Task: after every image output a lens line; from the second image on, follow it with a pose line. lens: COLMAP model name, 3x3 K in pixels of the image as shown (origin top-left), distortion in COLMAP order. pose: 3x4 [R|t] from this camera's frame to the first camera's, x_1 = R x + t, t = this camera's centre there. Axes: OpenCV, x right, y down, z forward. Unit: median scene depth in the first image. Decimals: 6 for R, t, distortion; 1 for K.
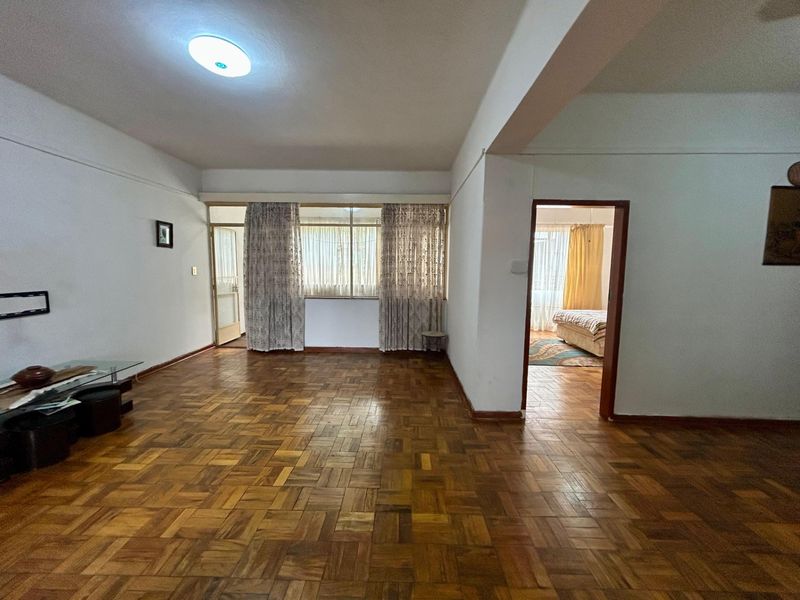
lens RADIAL K [[323.0, 0, 400.0], [0, 323.0, 300.0], [0, 0, 1]] dist [0.001519, 0.000446]
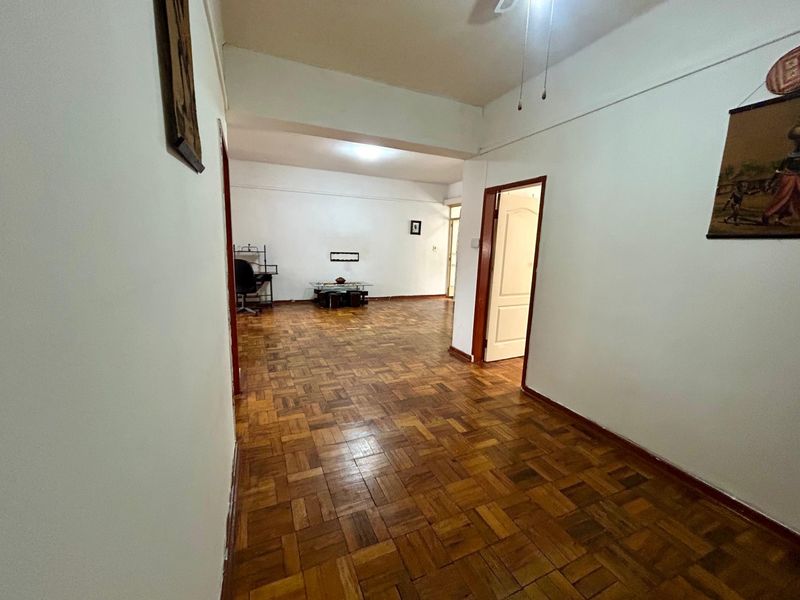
lens RADIAL K [[323.0, 0, 400.0], [0, 323.0, 300.0], [0, 0, 1]] dist [0.001519, 0.000446]
pose [[0.430136, 0.154926, -0.889371, 1.449658], [-0.119202, 0.986285, 0.114158, 0.012487], [0.894860, 0.056912, 0.442704, 0.174151]]
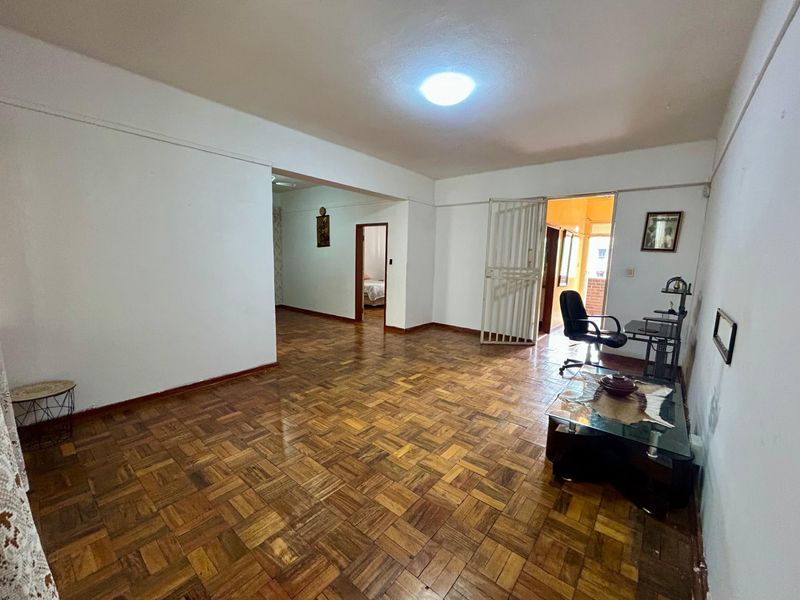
lens RADIAL K [[323.0, 0, 400.0], [0, 323.0, 300.0], [0, 0, 1]] dist [0.001519, 0.000446]
pose [[-0.782429, -0.118249, 0.611410, -1.007573], [0.026789, 0.974506, 0.222756, -0.197979], [-0.622163, 0.190670, -0.759314, 1.756029]]
